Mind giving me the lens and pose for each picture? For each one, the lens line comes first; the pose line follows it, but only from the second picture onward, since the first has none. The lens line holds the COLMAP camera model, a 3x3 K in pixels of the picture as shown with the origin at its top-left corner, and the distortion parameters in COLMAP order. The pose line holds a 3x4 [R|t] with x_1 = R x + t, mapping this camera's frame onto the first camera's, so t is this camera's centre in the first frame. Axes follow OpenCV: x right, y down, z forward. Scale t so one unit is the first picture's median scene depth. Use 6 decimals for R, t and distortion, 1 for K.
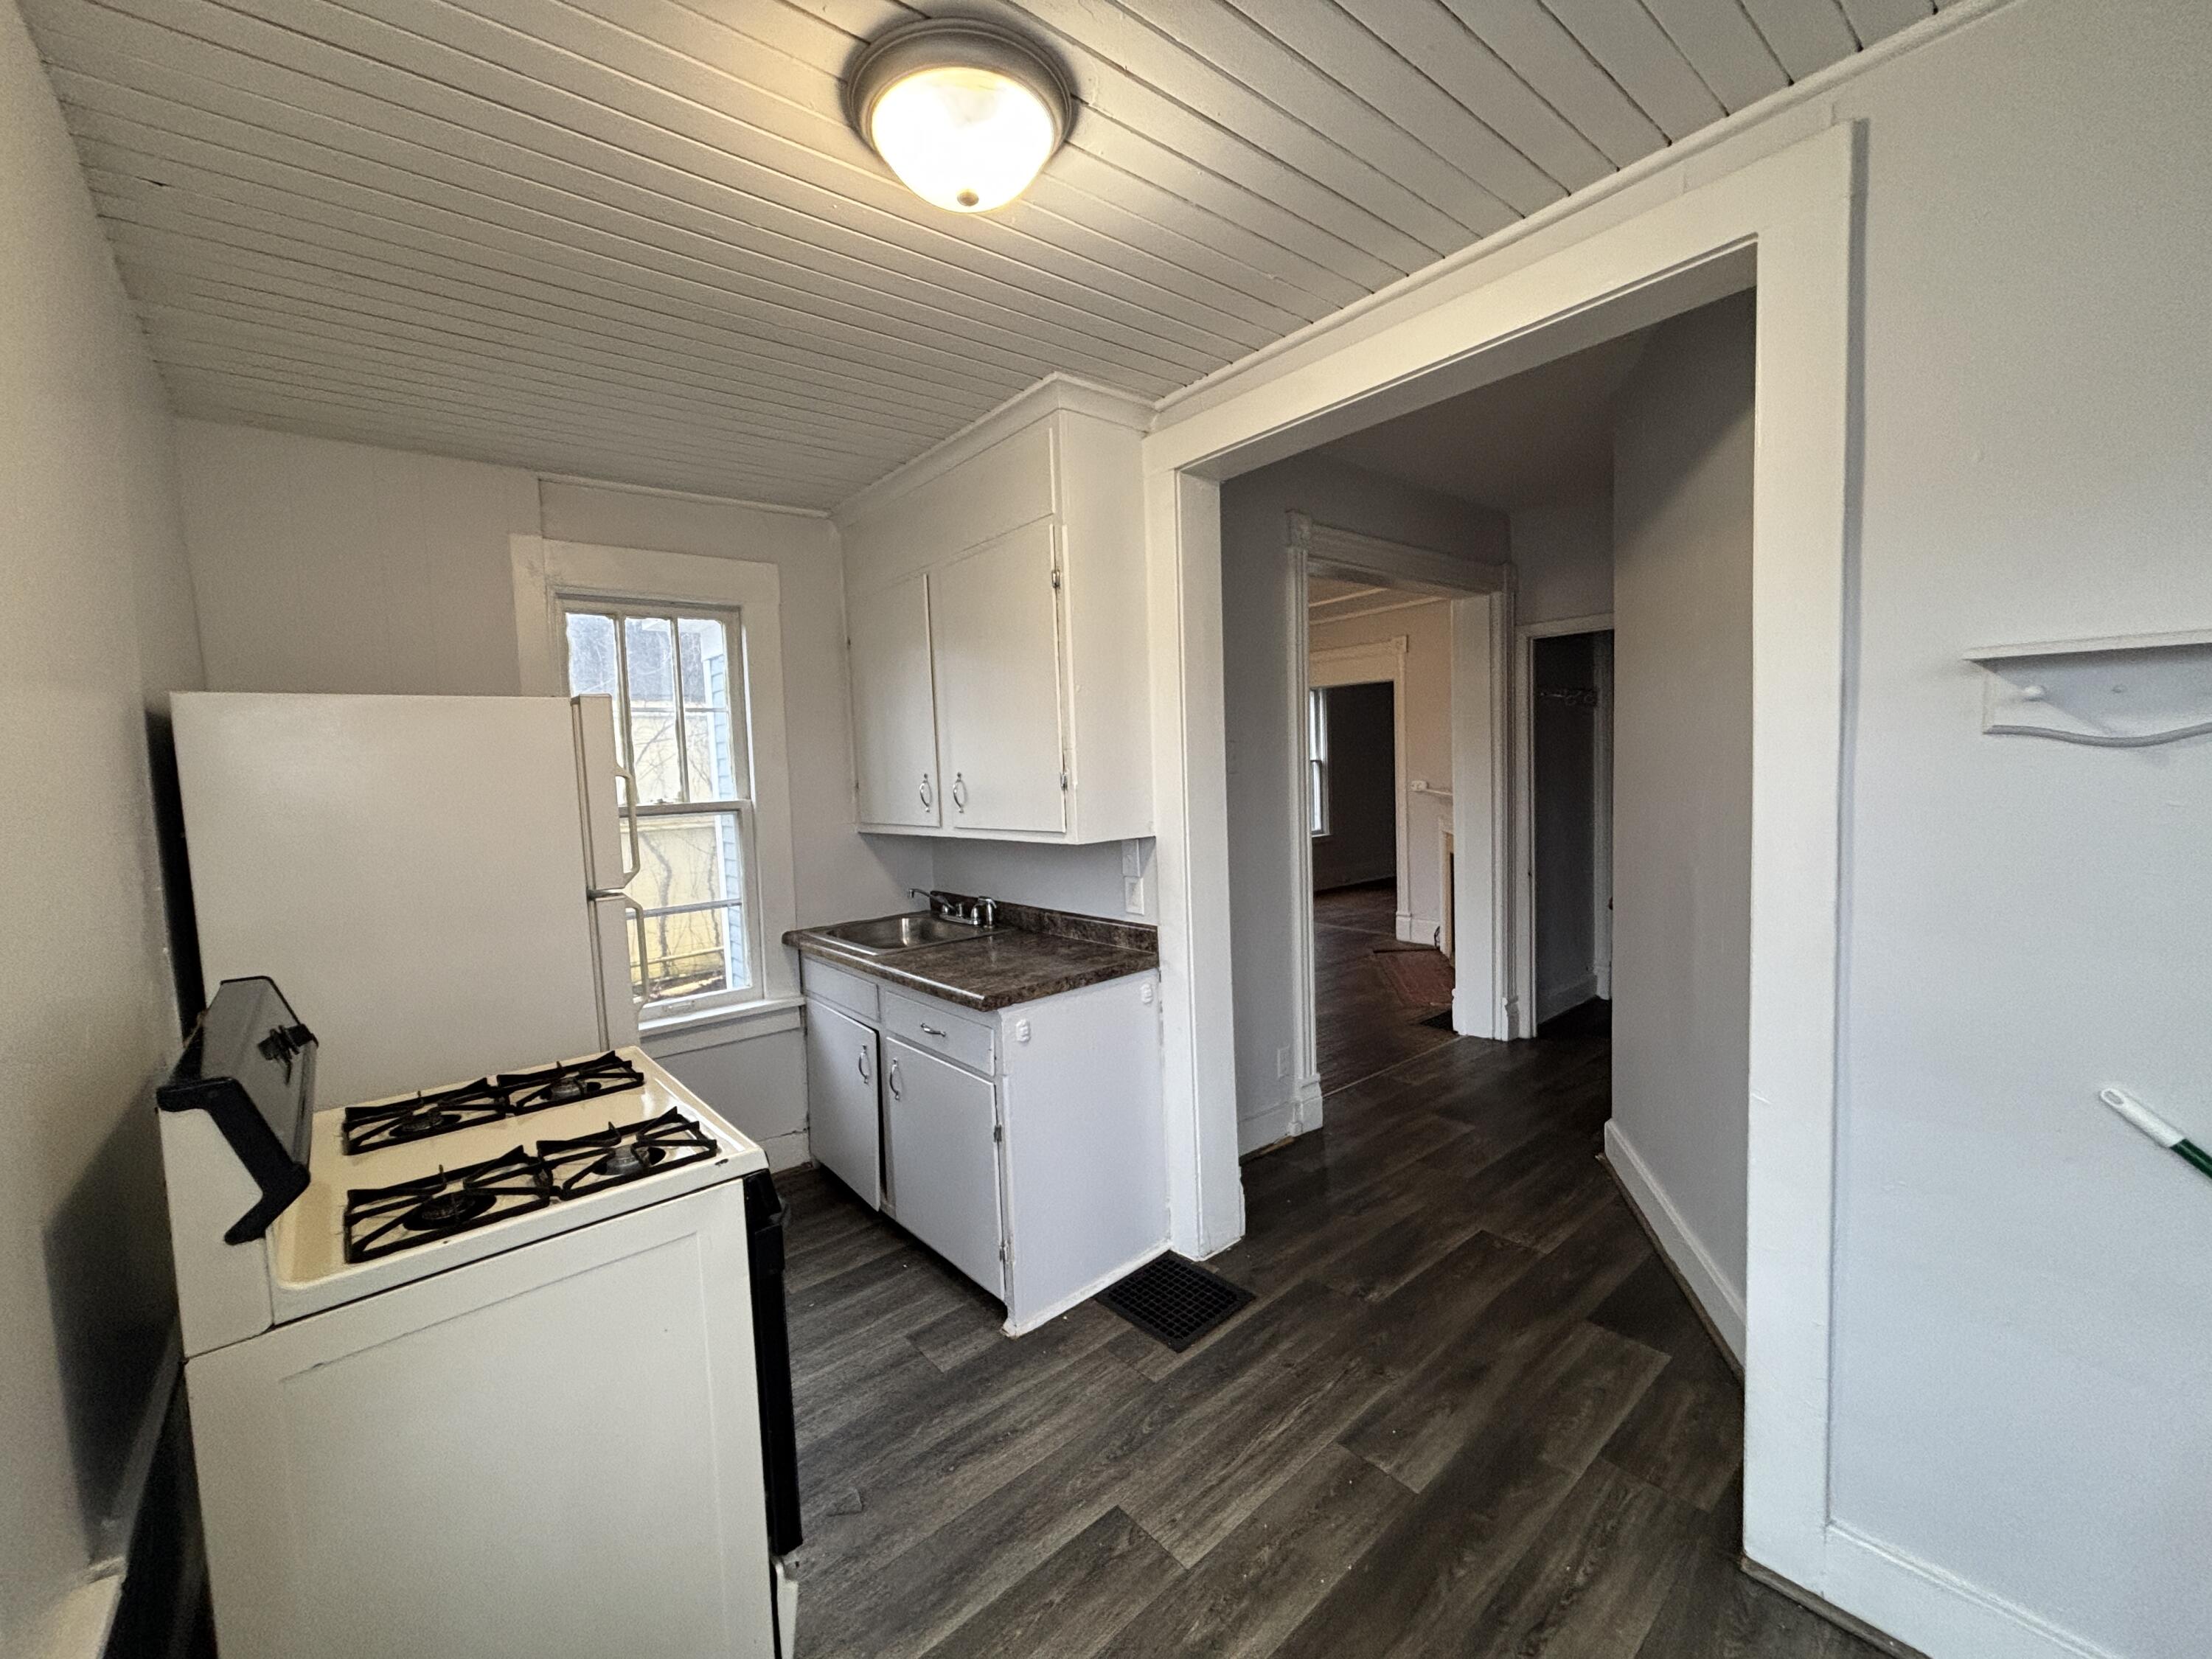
lens RADIAL K [[900.4, 0, 1106.0], [0, 900.4, 829.5], [0, 0, 1]] dist [0.043500, 0.000075]
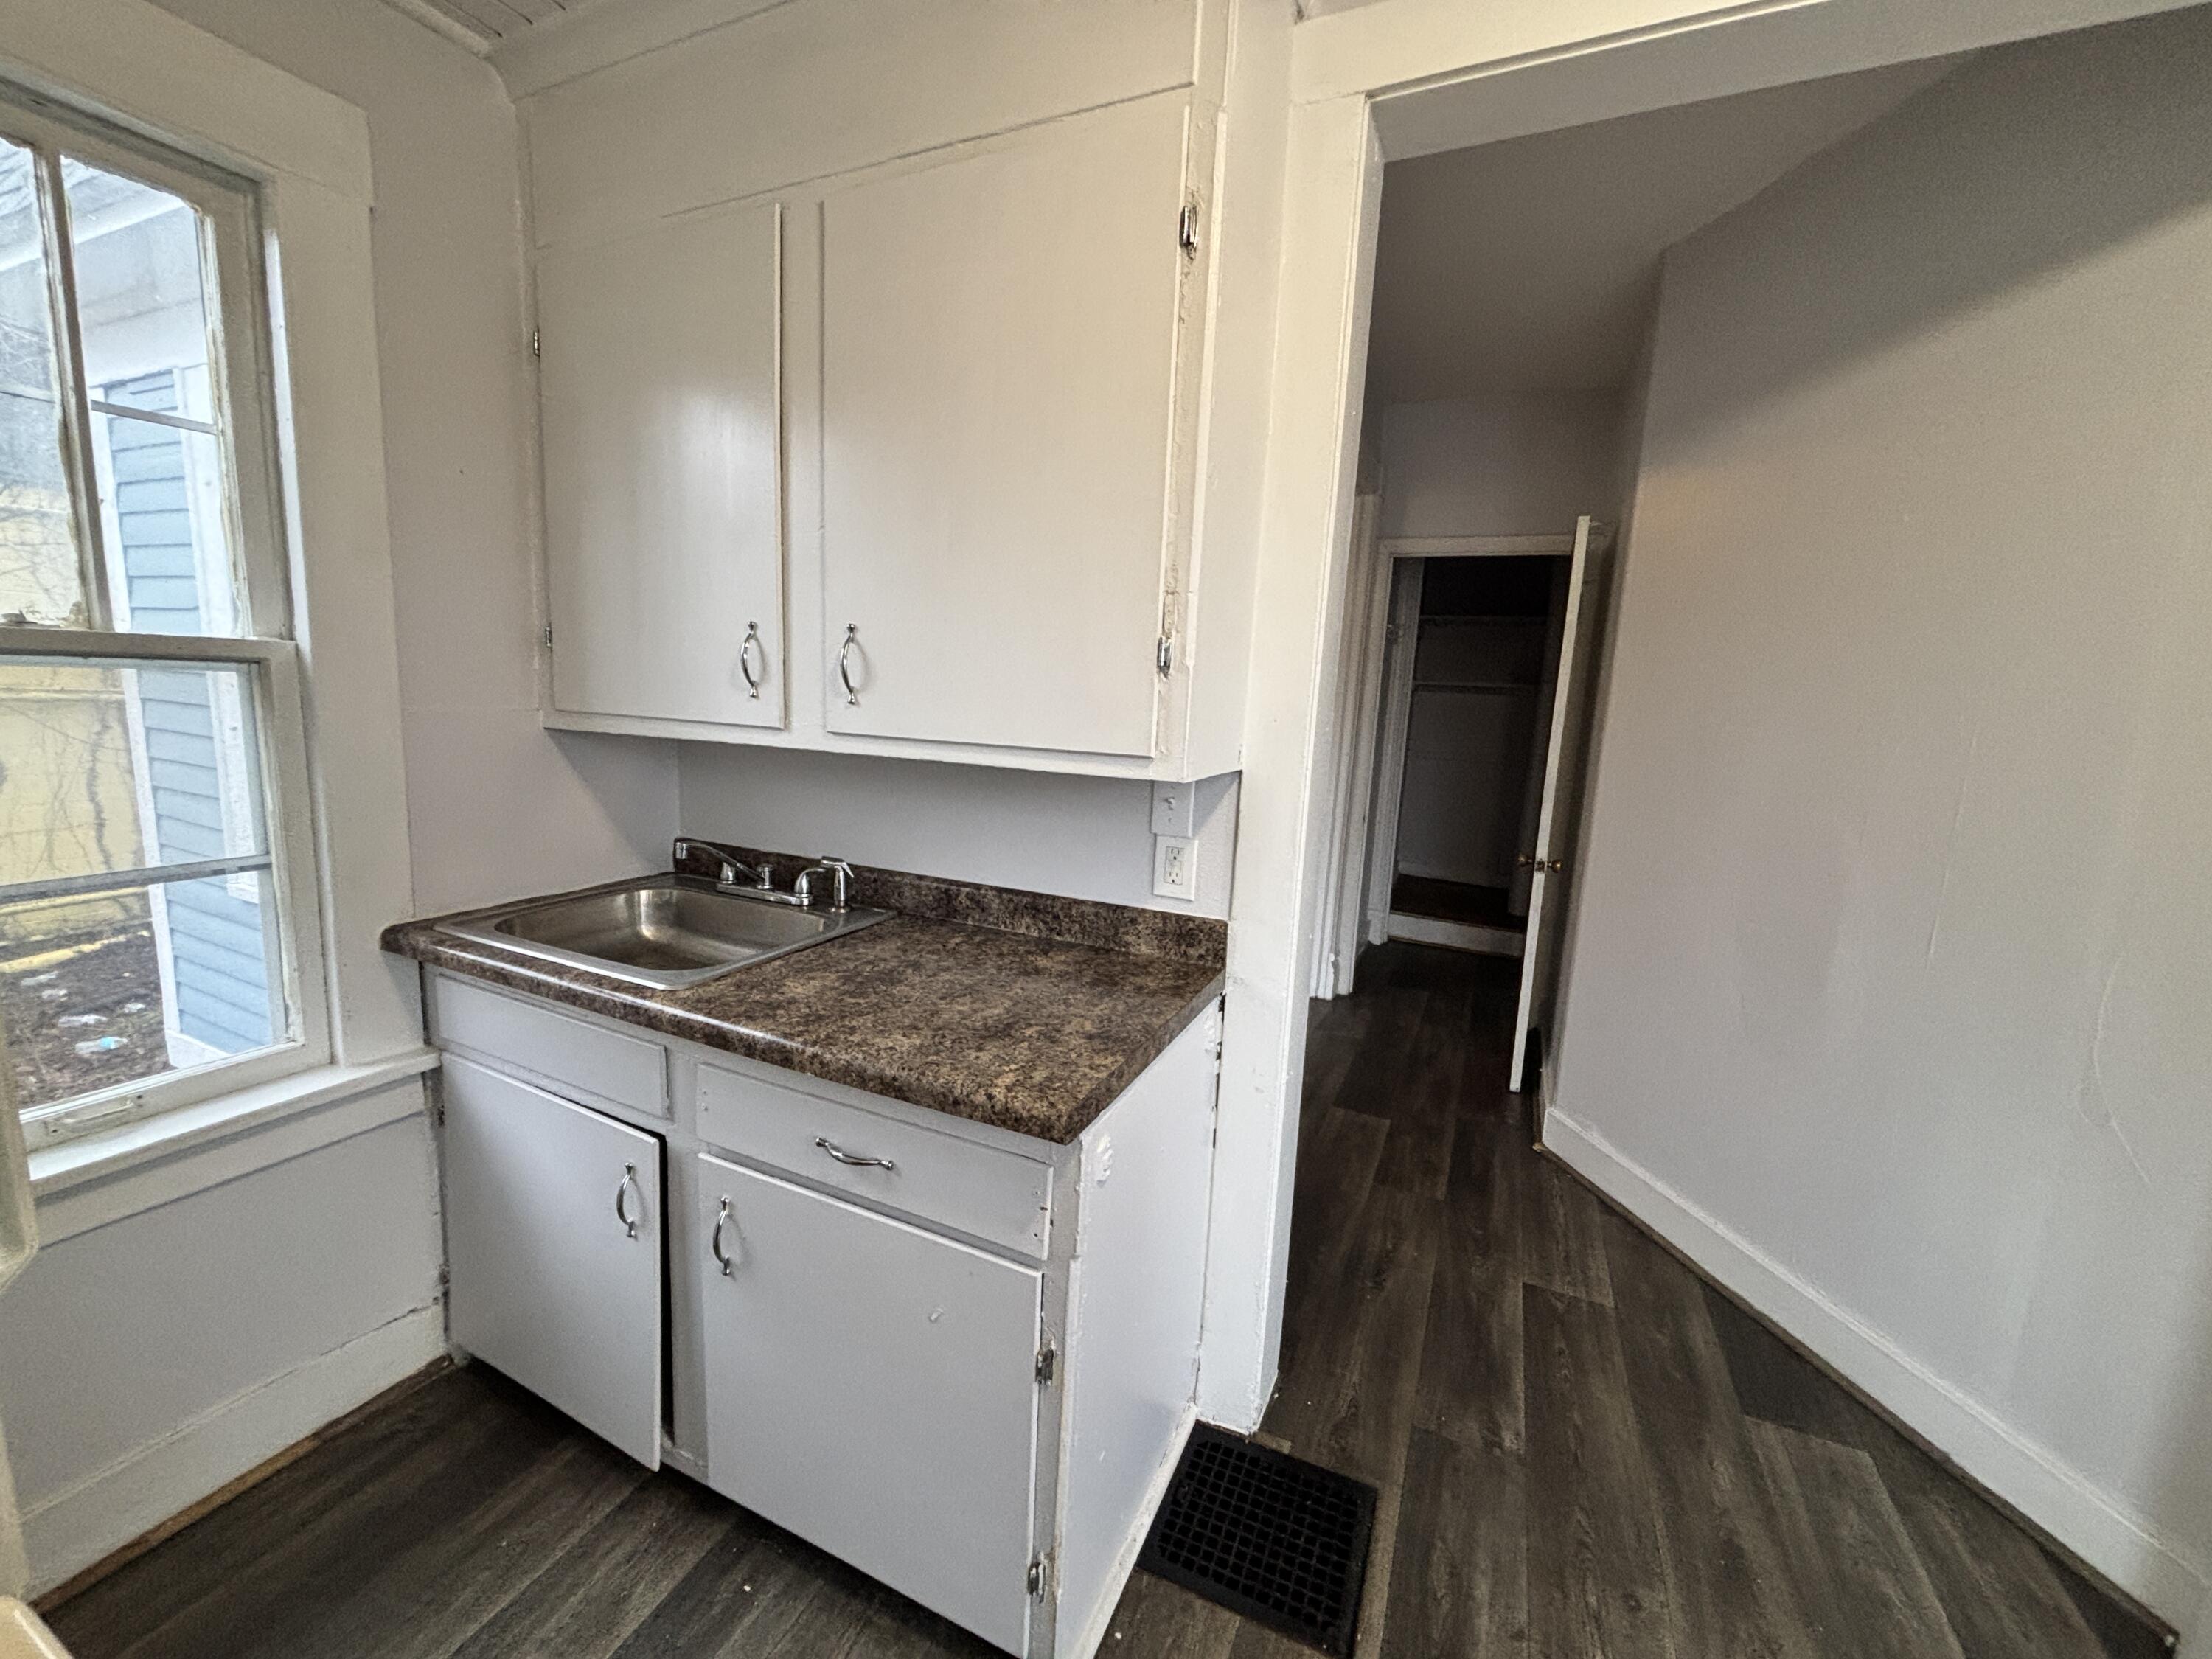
lens RADIAL K [[901.6, 0, 1106.0], [0, 901.6, 829.5], [0, 0, 1]] dist [0.001886, 0.000536]
pose [[0.901807, 0.014410, 0.431898, -0.231362], [-0.053333, 0.995514, 0.078145, 0.004378], [-0.428834, -0.093506, 0.898531, 0.434209]]
